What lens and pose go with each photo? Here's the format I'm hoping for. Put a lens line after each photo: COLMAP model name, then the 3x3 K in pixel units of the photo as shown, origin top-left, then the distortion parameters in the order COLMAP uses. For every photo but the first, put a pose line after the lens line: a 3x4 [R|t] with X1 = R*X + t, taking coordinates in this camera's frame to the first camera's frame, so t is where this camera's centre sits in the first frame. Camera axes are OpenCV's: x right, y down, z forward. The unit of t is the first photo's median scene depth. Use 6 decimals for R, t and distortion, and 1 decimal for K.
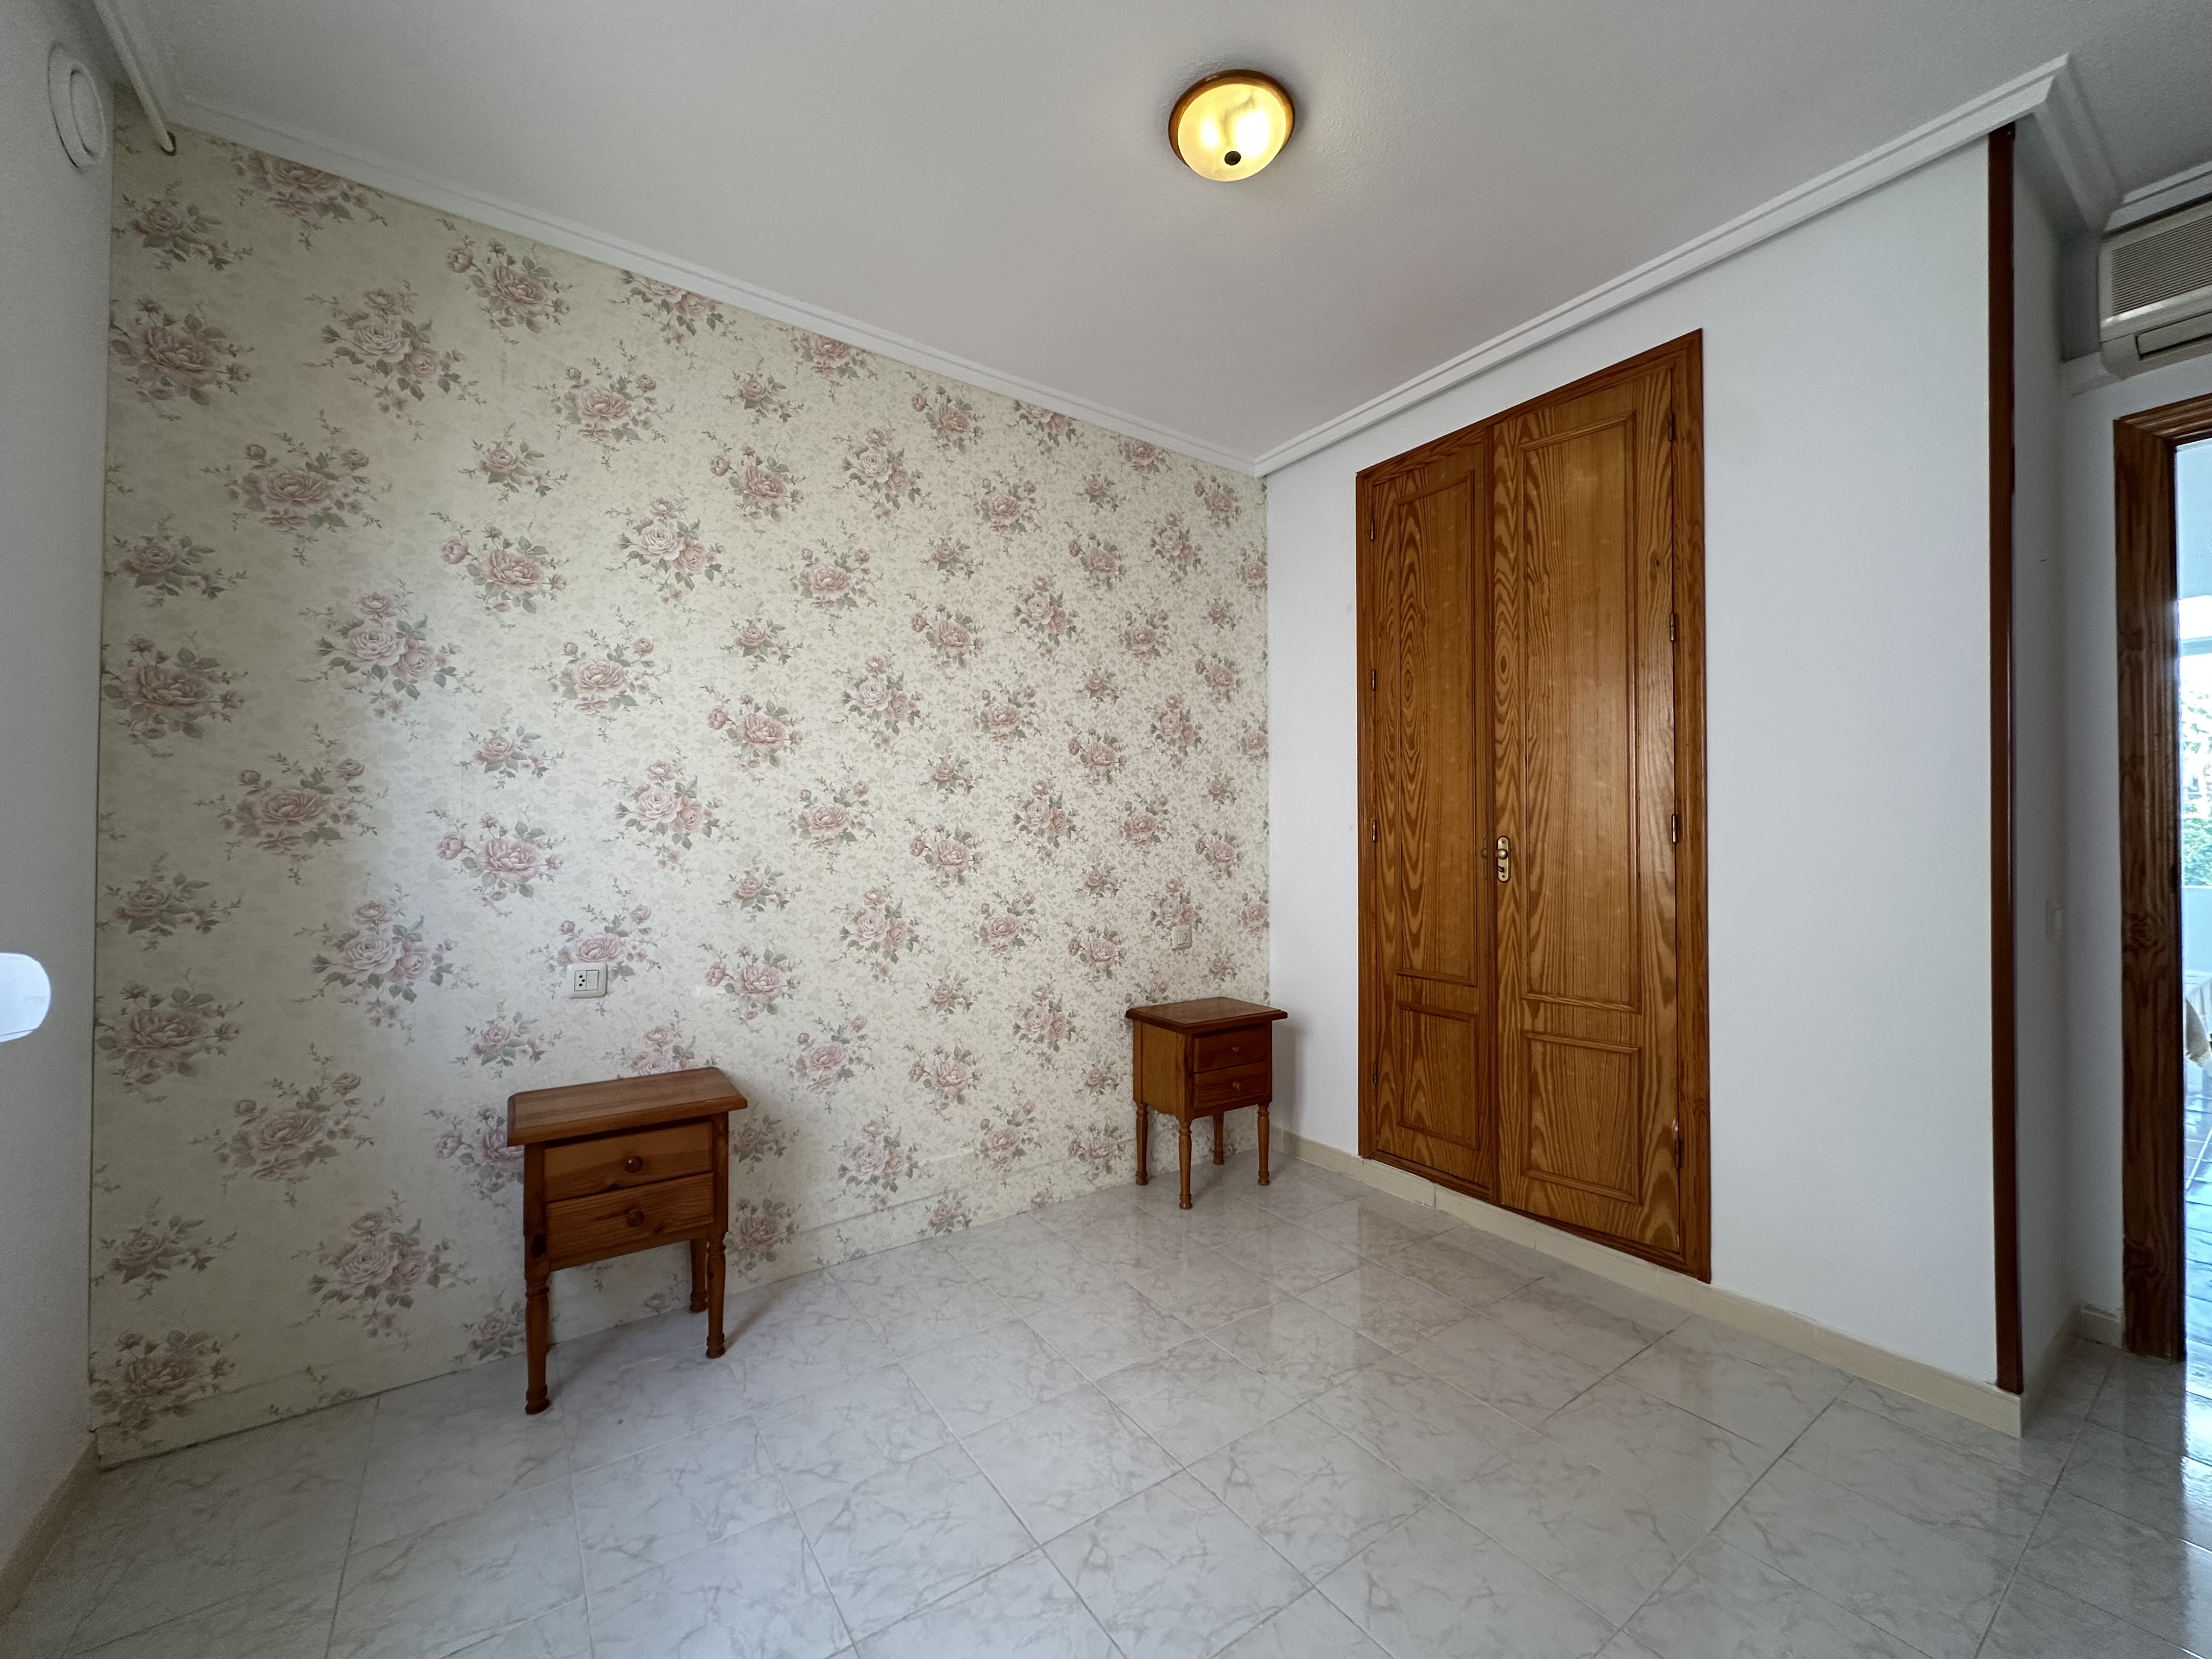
lens RADIAL K [[878.8, 0, 1105.5], [0, 878.8, 828.4], [0, 0, 1]] dist [-0.001674, 0.000250]
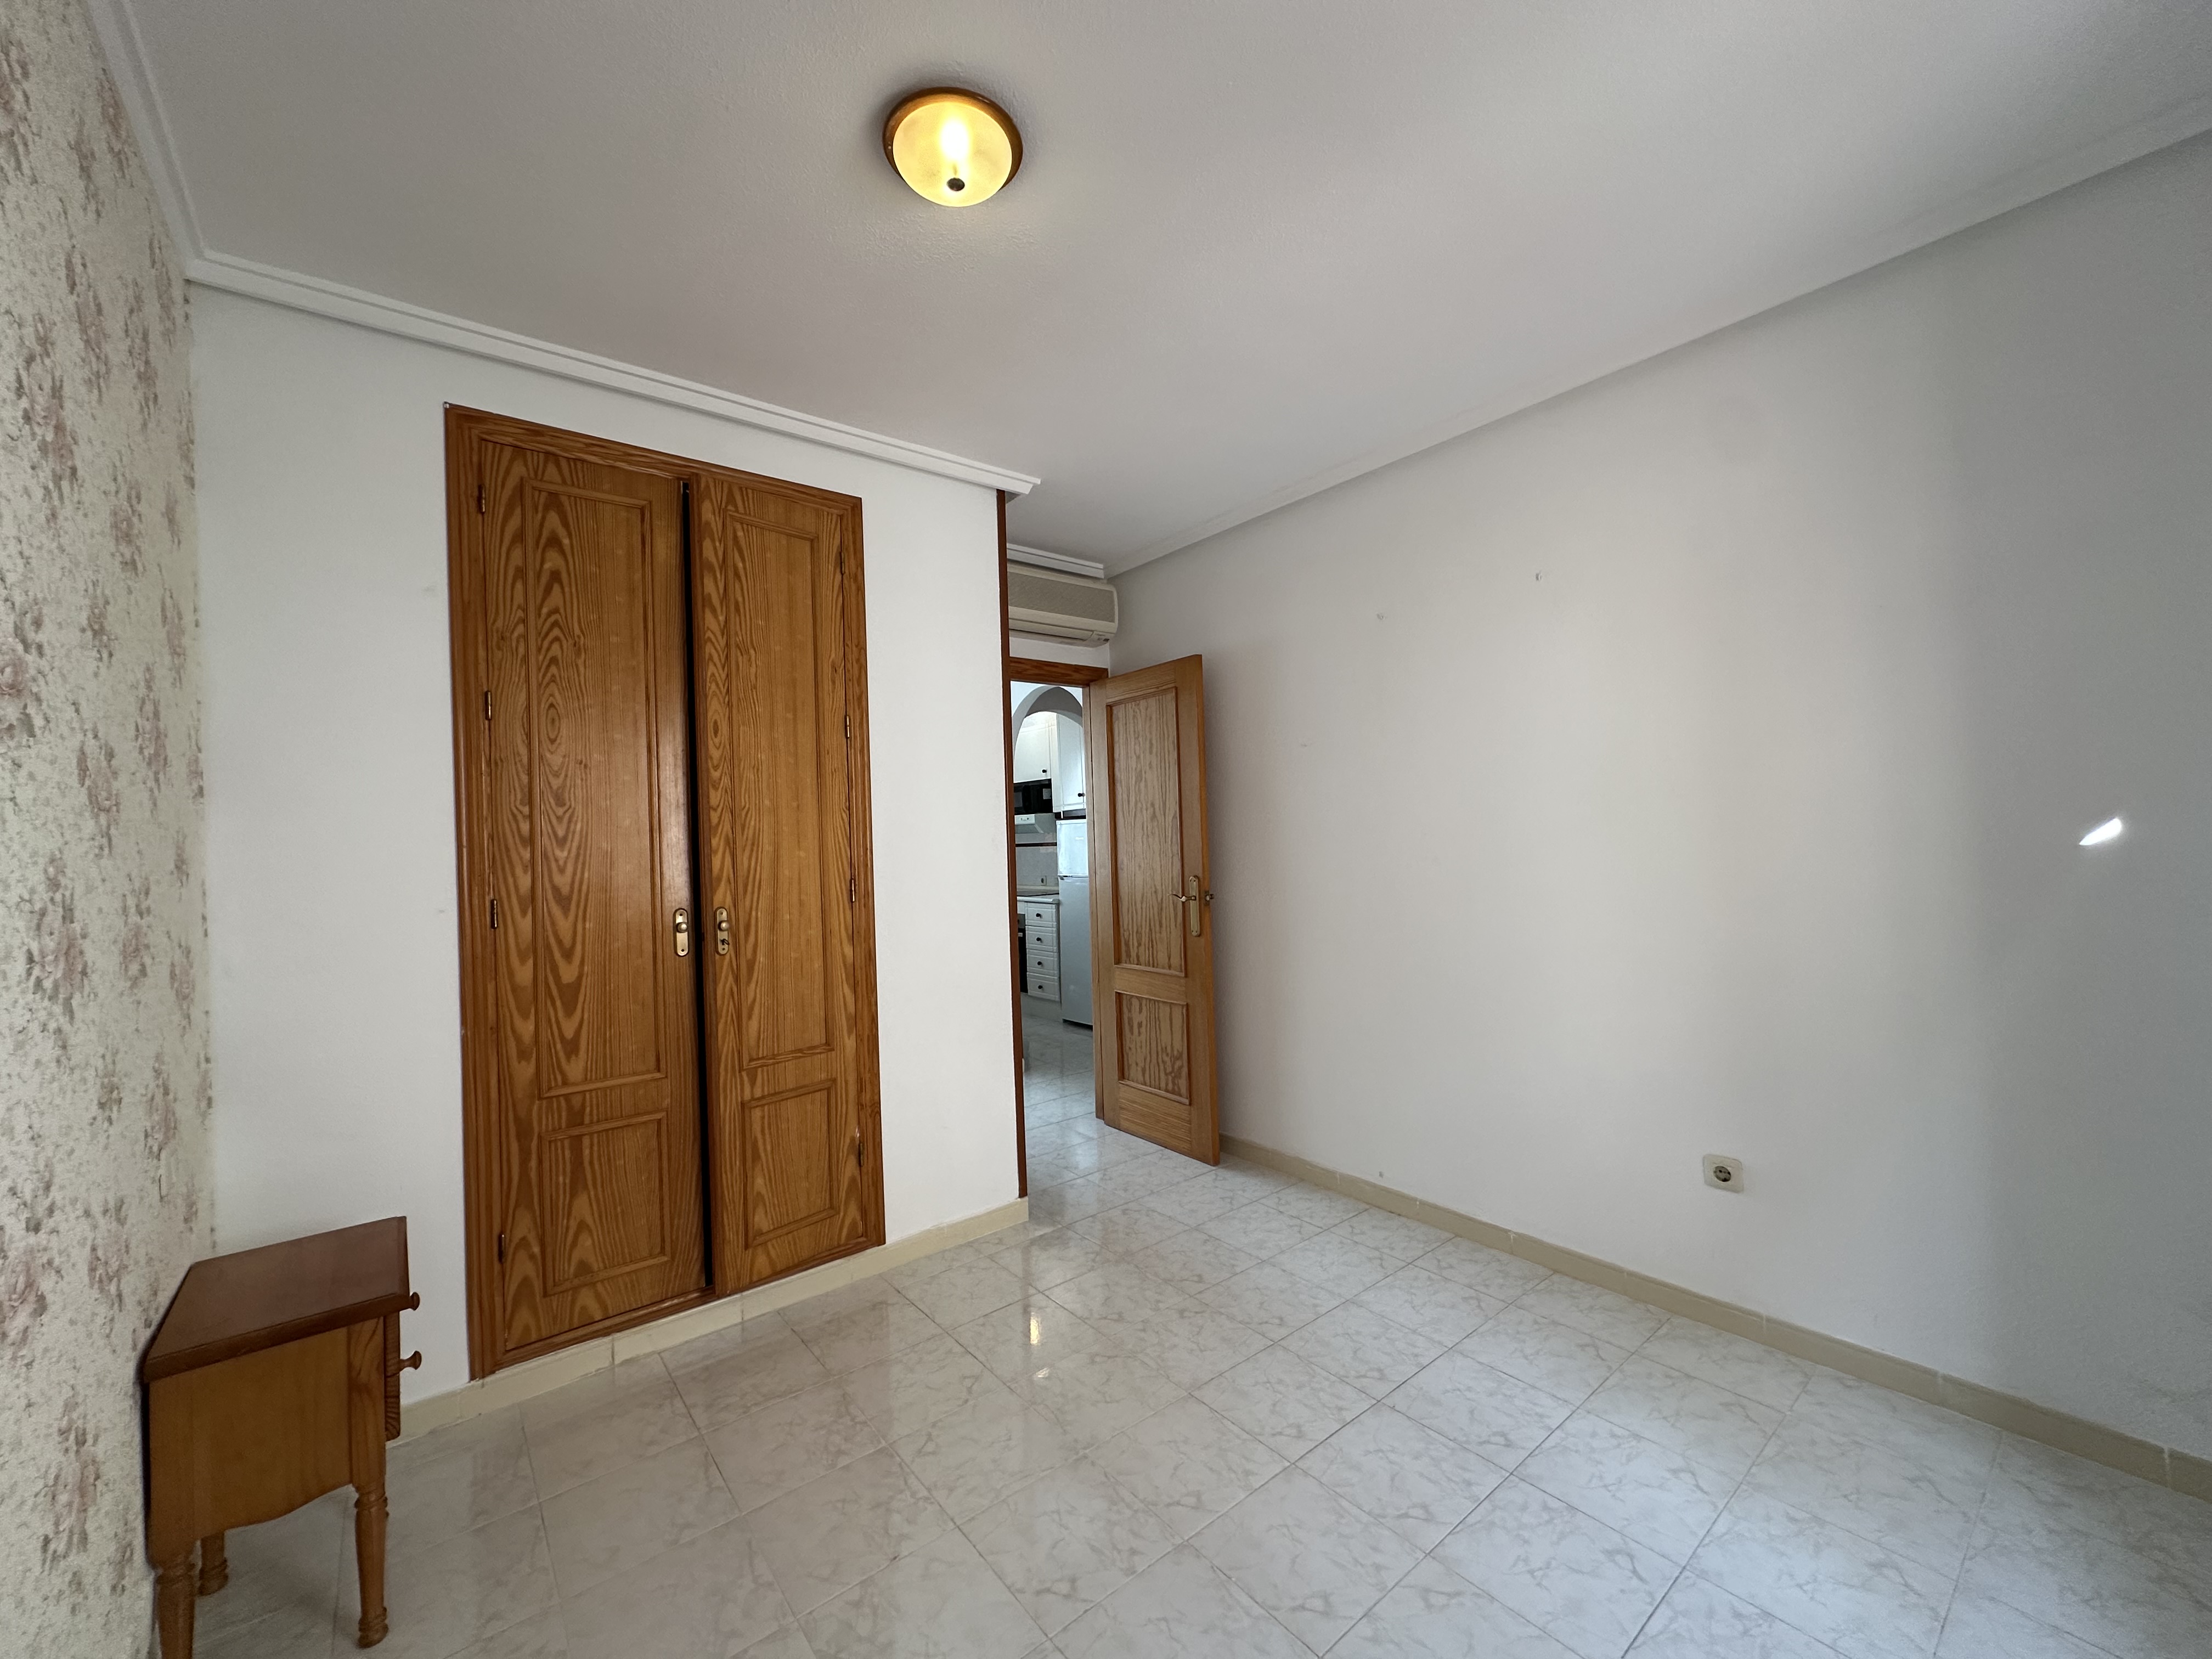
lens RADIAL K [[878.8, 0, 1105.5], [0, 878.8, 828.4], [0, 0, 1]] dist [-0.001674, 0.000250]
pose [[-0.061649, 0.013335, 0.998009, -0.544833], [0.020506, 0.999717, -0.012091, -0.058326], [-0.997887, 0.019720, -0.061905, 0.652592]]
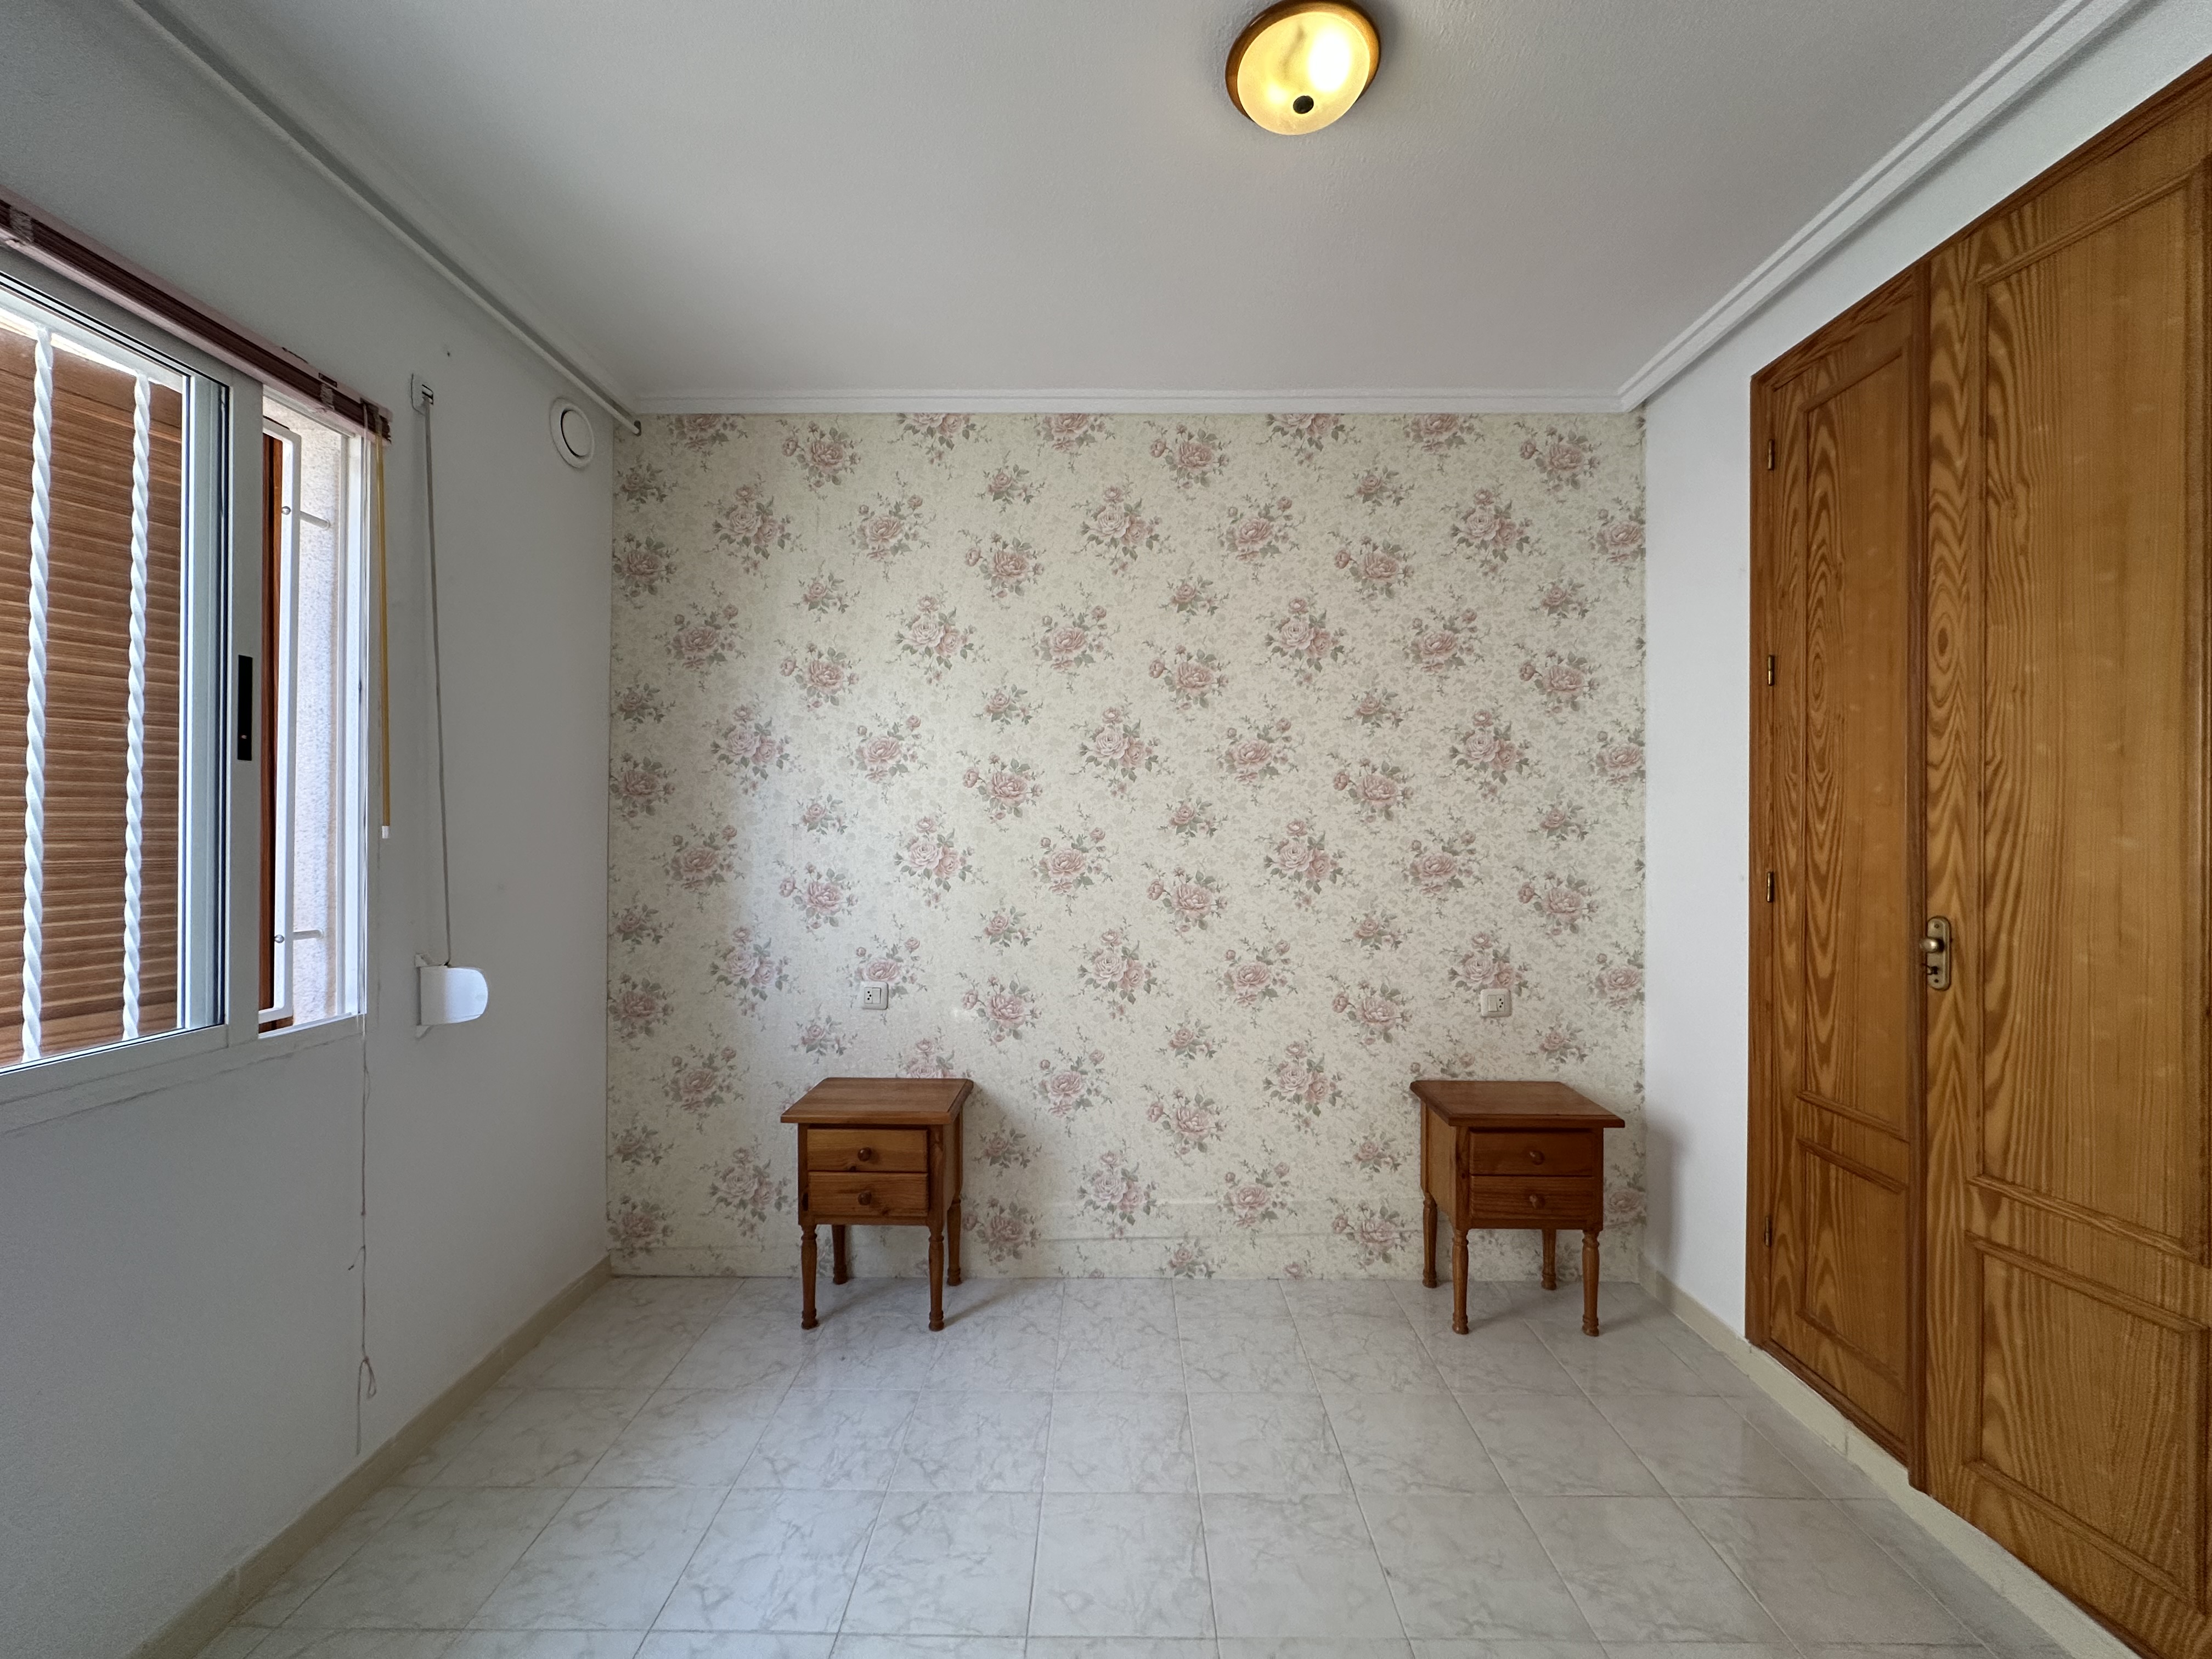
lens RADIAL K [[878.8, 0, 1105.5], [0, 878.8, 828.4], [0, 0, 1]] dist [-0.001674, 0.000250]
pose [[0.814339, 0.003329, -0.580380, 0.339561], [0.004753, 0.999912, 0.012404, -0.066215], [0.580370, -0.012860, 0.814251, 0.149193]]
